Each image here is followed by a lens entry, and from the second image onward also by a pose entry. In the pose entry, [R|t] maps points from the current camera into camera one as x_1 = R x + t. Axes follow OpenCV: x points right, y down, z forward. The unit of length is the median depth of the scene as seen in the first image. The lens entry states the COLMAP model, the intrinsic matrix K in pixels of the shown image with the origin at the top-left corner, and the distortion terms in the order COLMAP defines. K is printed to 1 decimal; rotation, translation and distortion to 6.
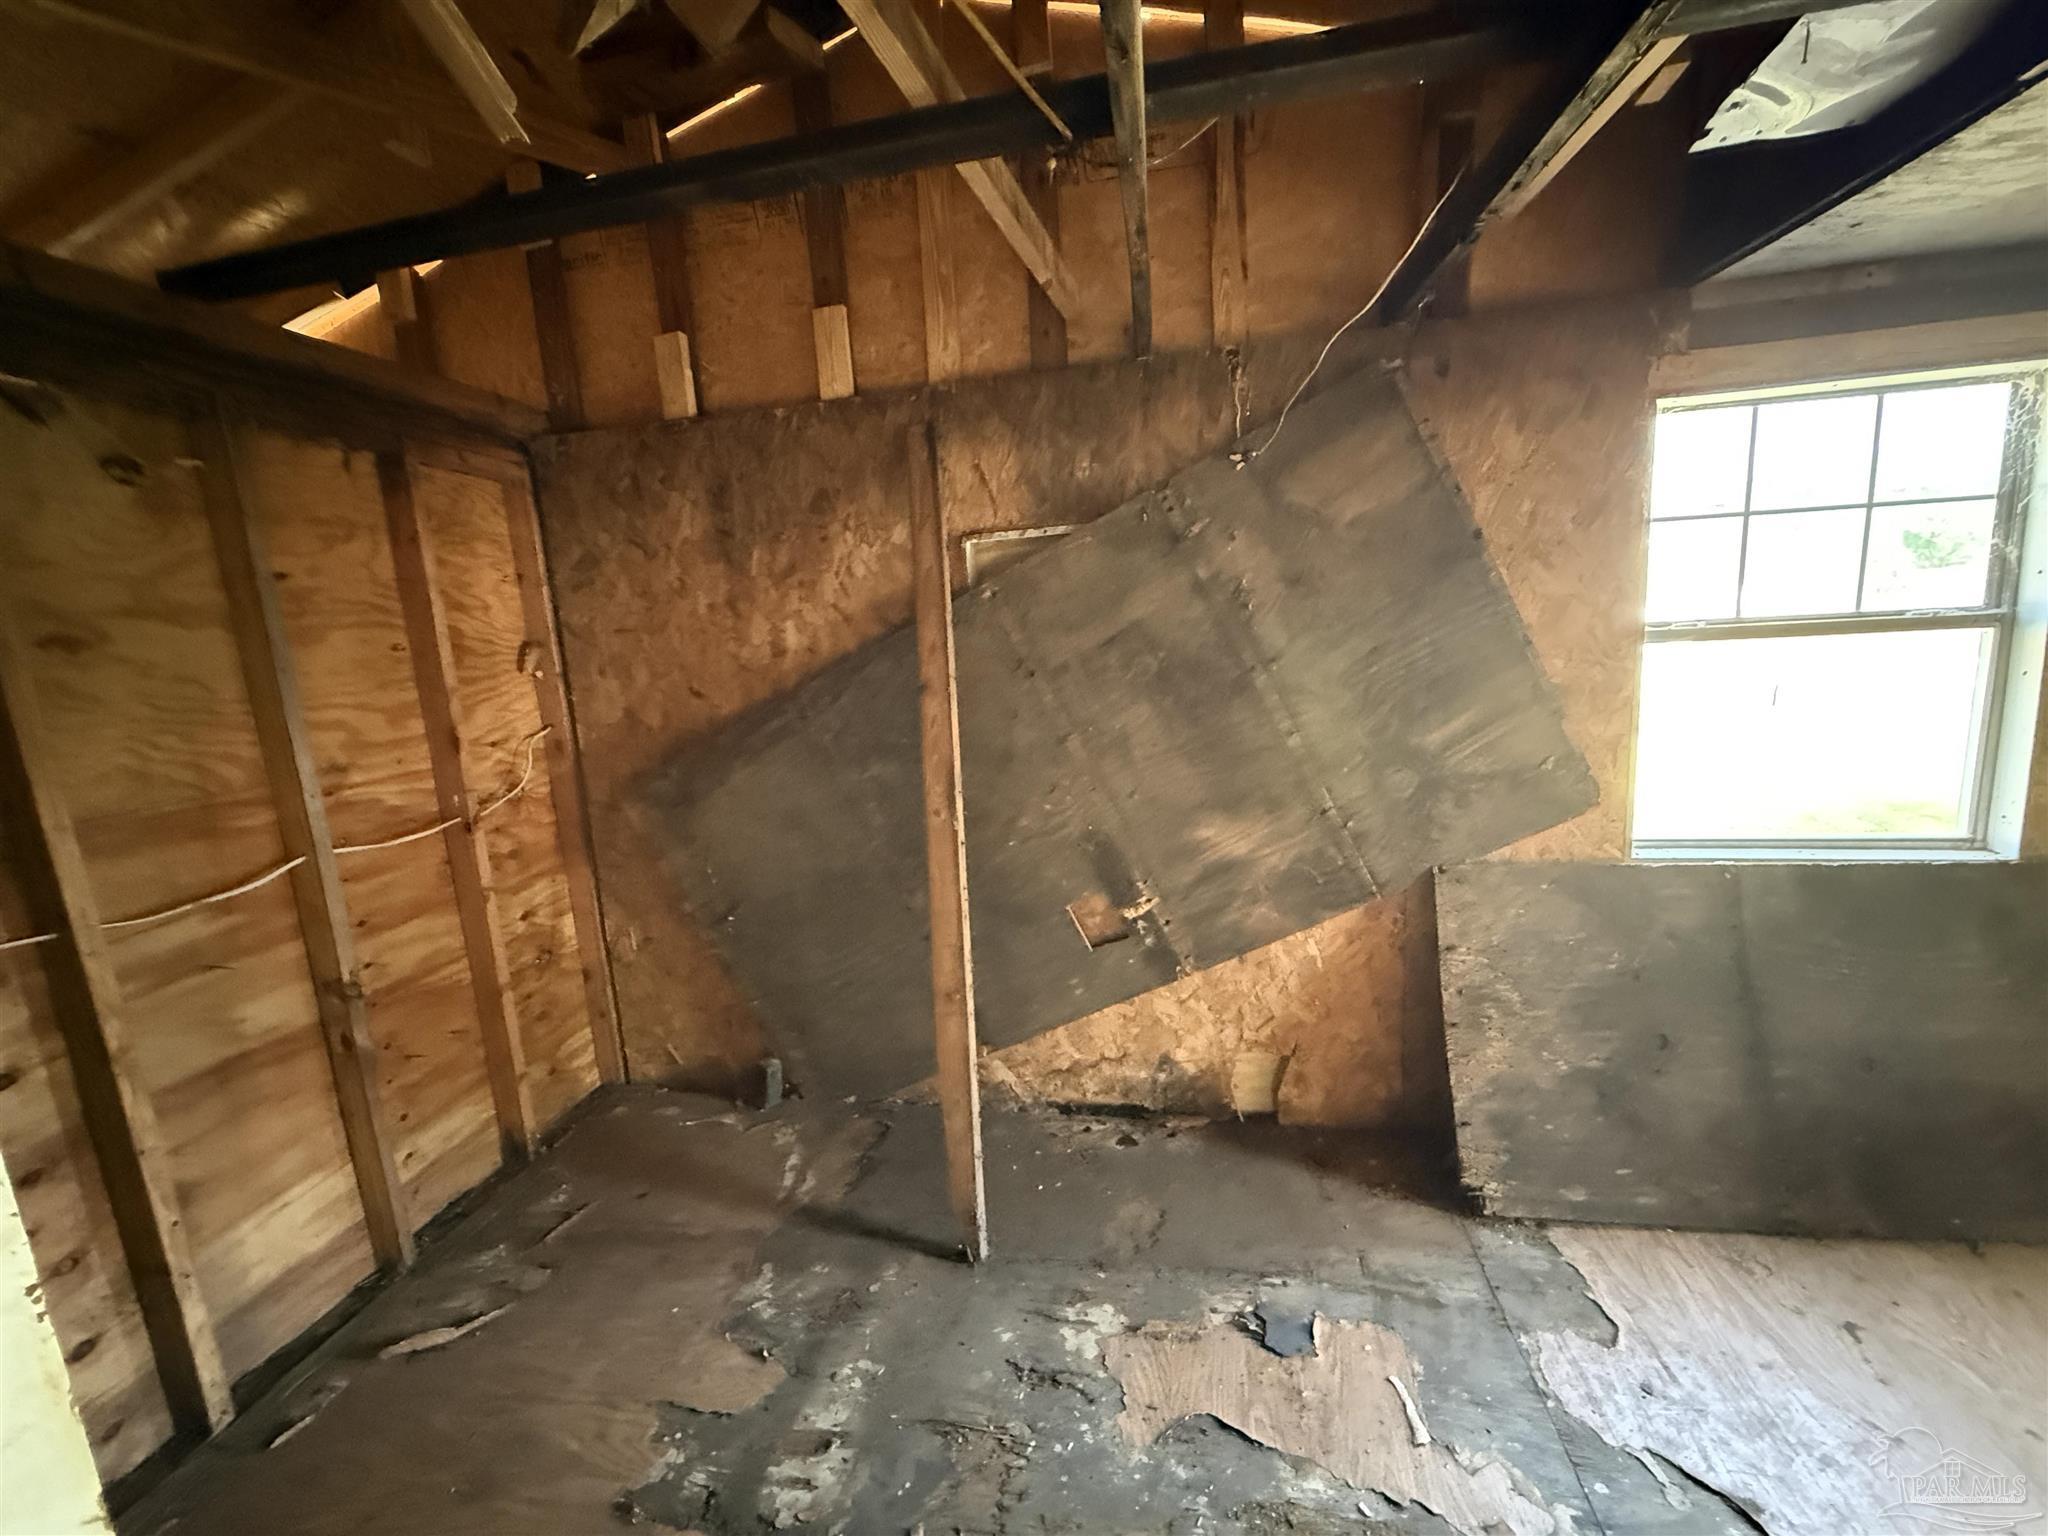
lens RADIAL K [[827.4, 0, 1021.7], [0, 827.4, 766.2], [0, 0, 1]] dist [0.003023, 0.000046]
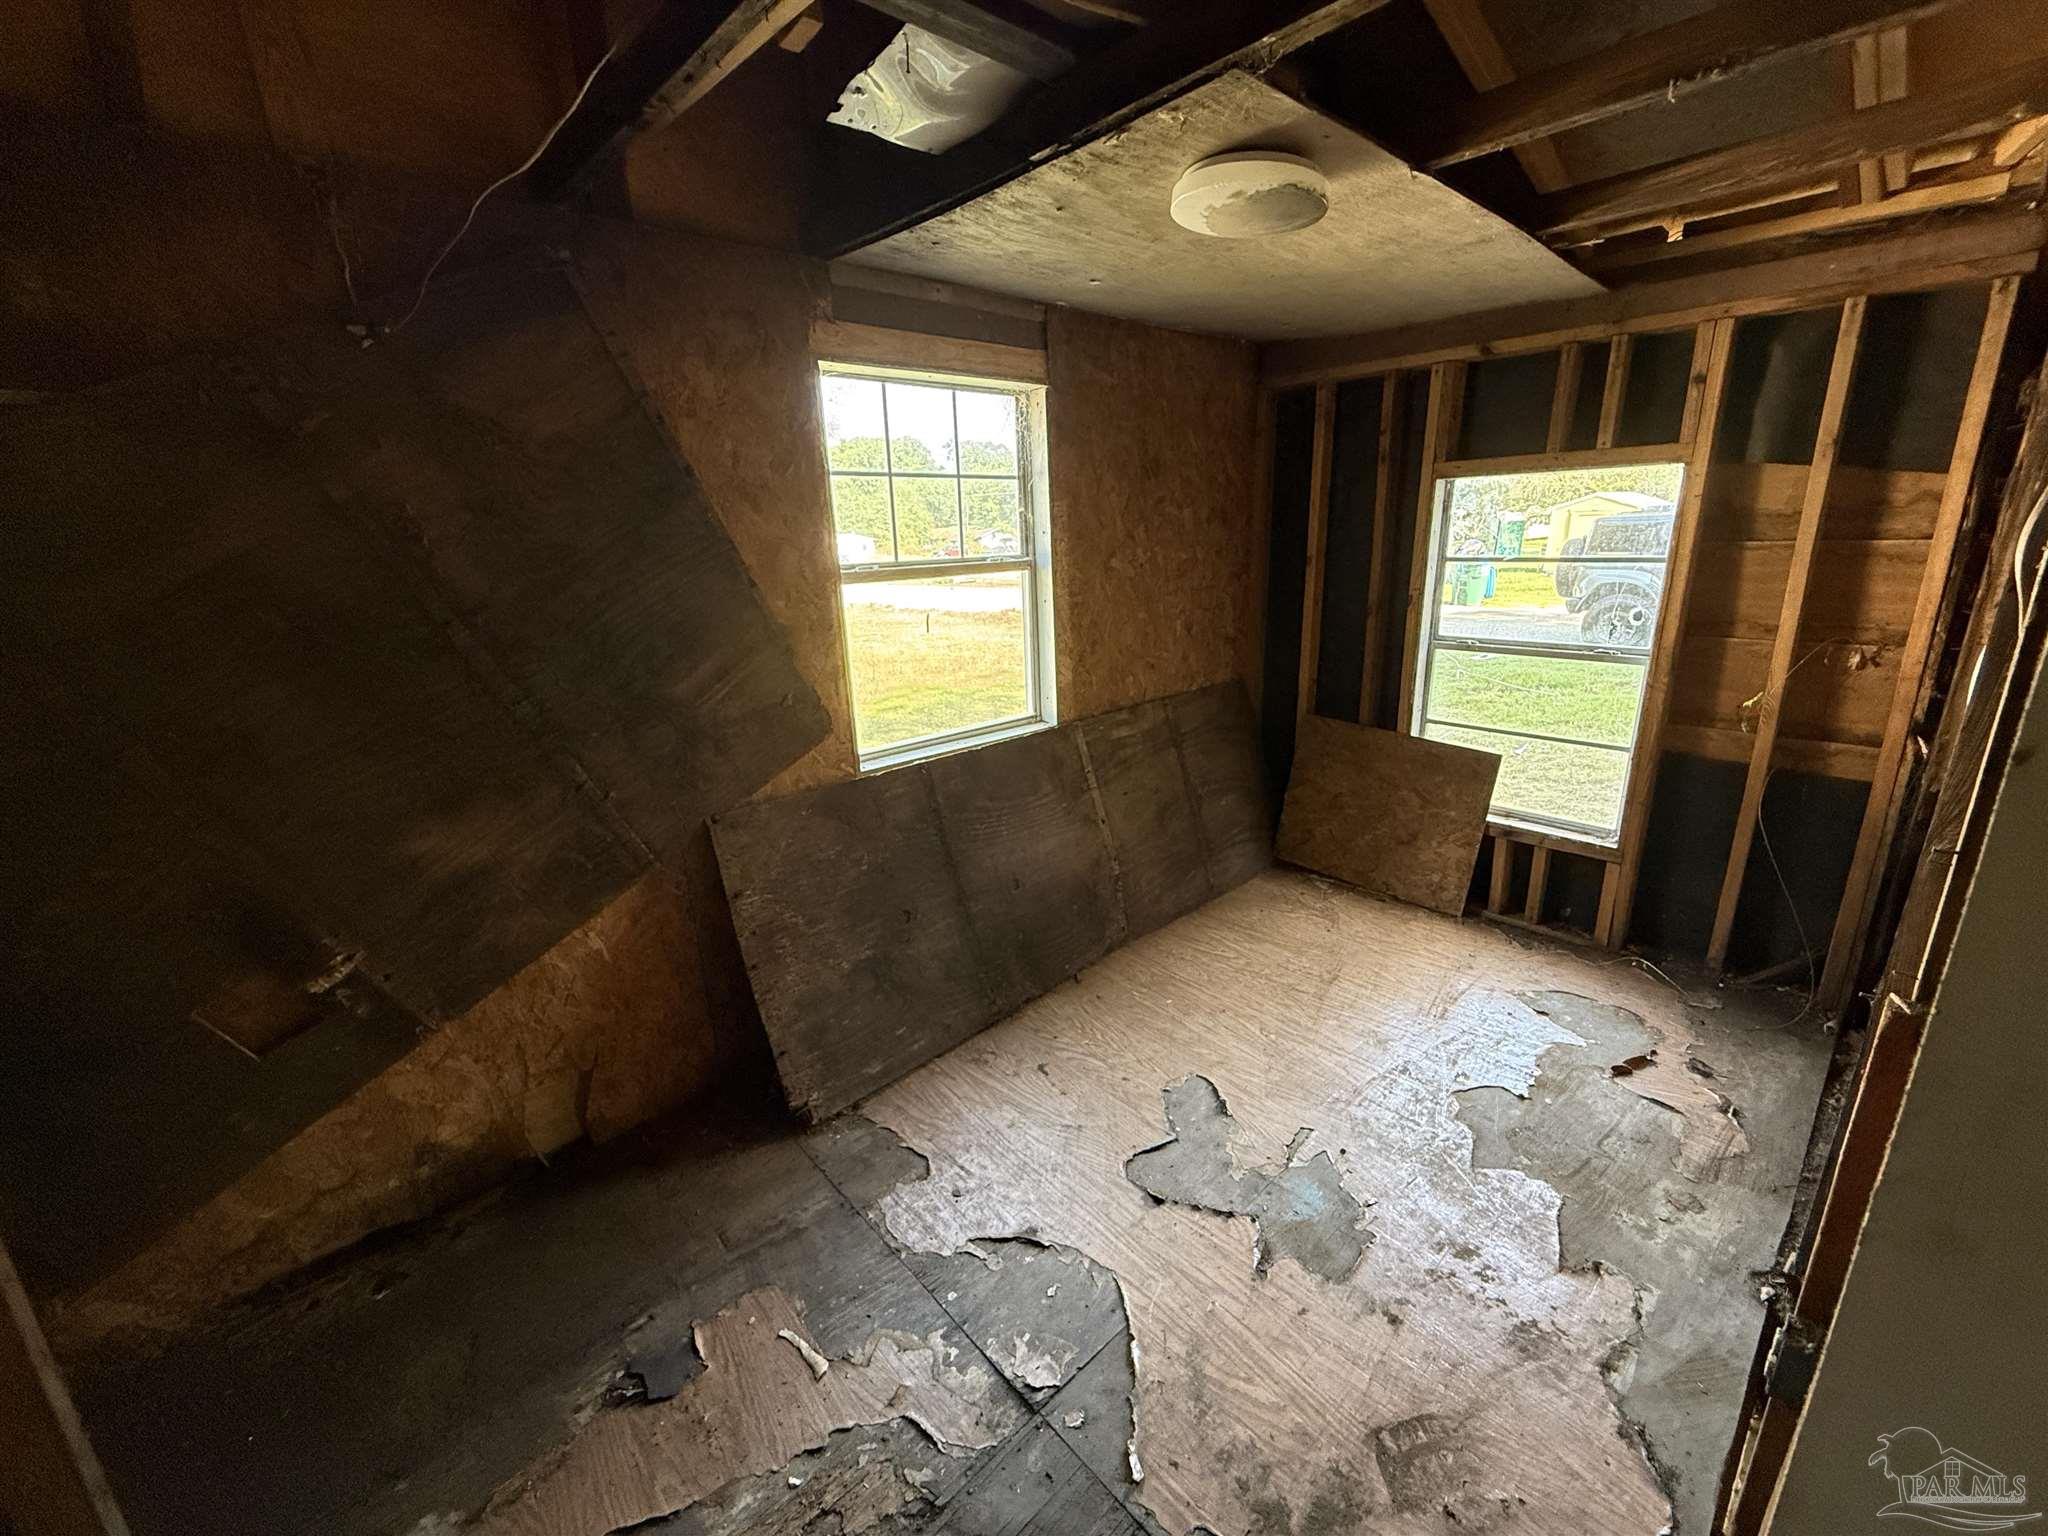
lens RADIAL K [[819.6, 0, 1023.8], [0, 819.6, 765.4], [0, 0, 1]] dist [0.000270, 0.000523]
pose [[0.606152, -0.185075, 0.773516, -0.010863], [0.131186, 0.982494, 0.132275, -0.020376], [-0.784455, 0.021296, 0.619820, 0.117959]]
